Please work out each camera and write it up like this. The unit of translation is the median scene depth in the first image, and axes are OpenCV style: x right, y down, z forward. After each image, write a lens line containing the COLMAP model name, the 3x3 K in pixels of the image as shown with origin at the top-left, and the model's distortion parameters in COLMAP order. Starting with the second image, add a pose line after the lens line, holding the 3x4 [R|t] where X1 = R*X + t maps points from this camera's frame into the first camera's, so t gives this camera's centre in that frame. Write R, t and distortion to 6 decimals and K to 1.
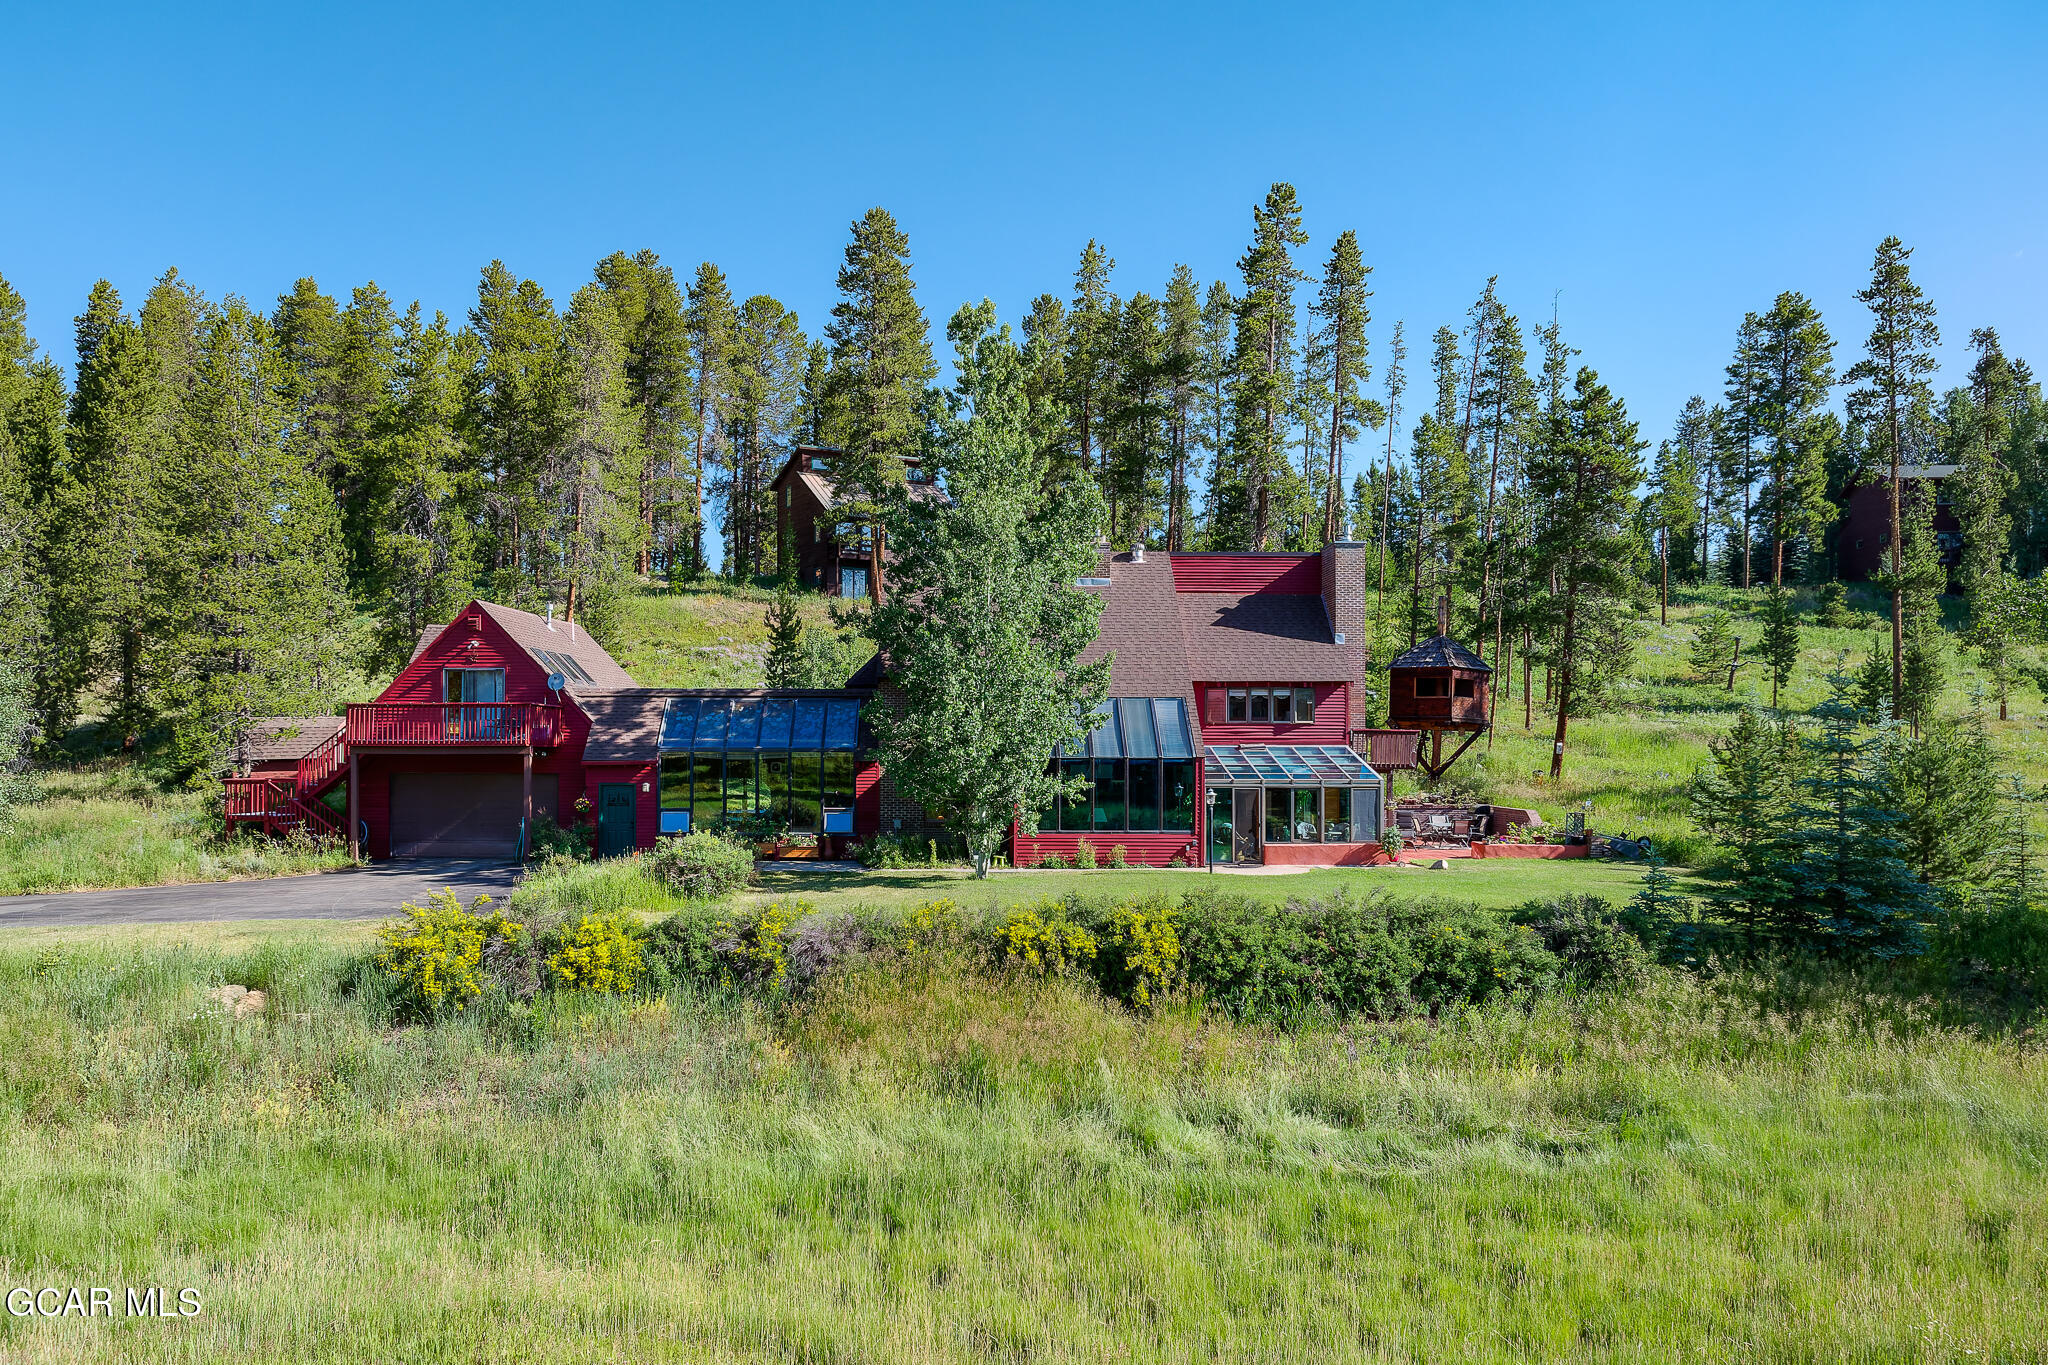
lens RADIAL K [[1477.0, 0, 918.5], [0, 1477.0, 764.7], [0, 0, 1]] dist [0.003070, -0.002954]
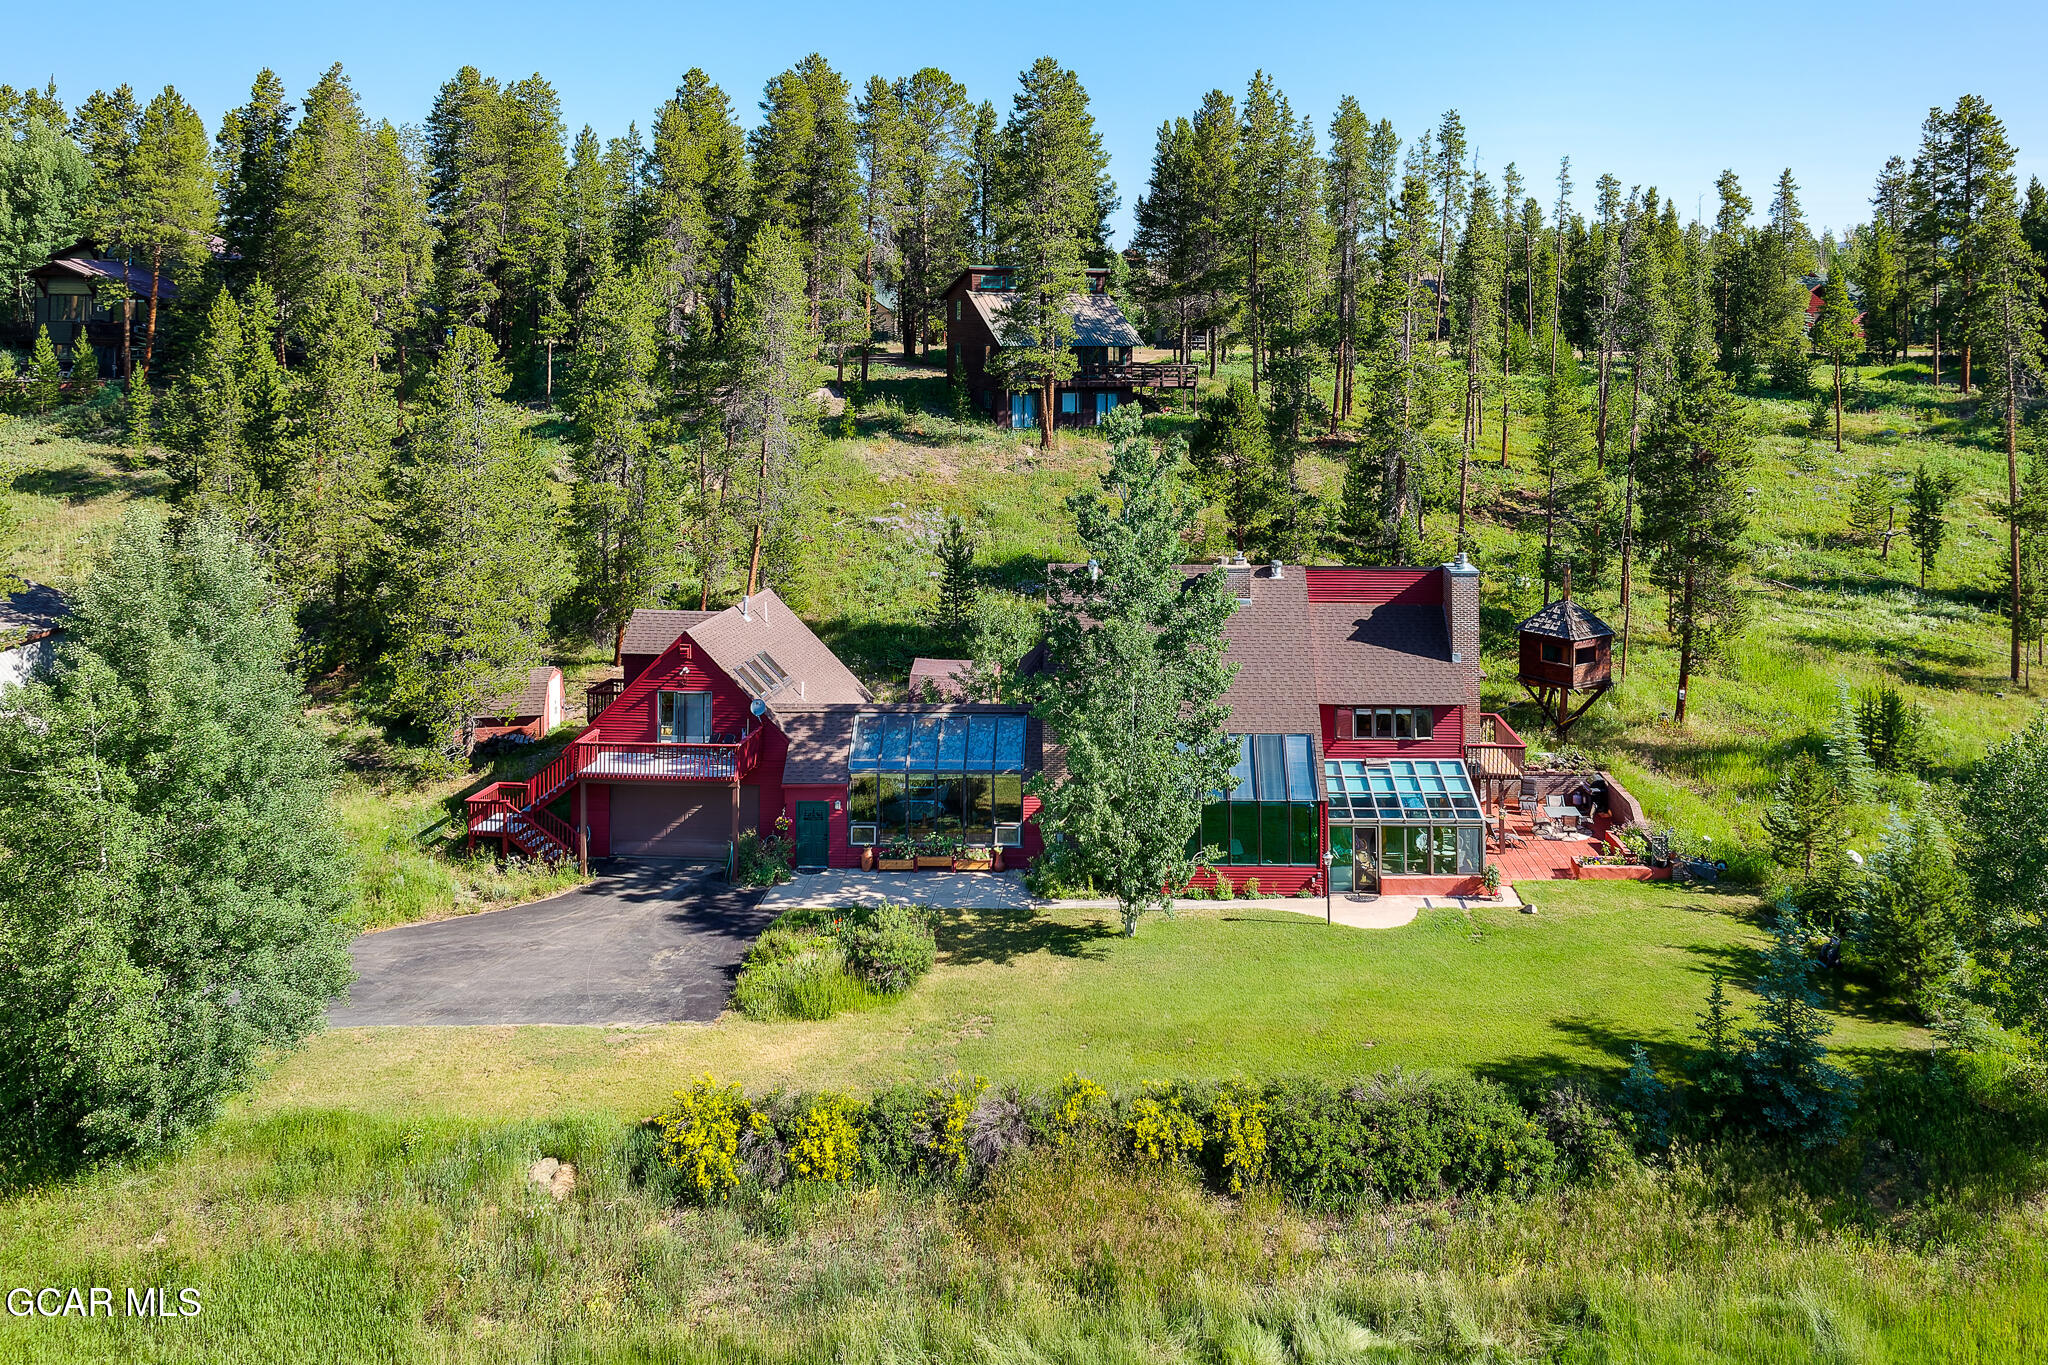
lens RADIAL K [[1686.2, 0, 1065.8], [0, 1686.2, 344.9], [0, 0, 1]] dist [0.002582, -0.006082]
pose [[0.999722, -0.007965, -0.022171, 0.022319], [0.007911, 0.999966, -0.002519, -0.346517], [0.022190, 0.002343, 0.999751, -0.301348]]
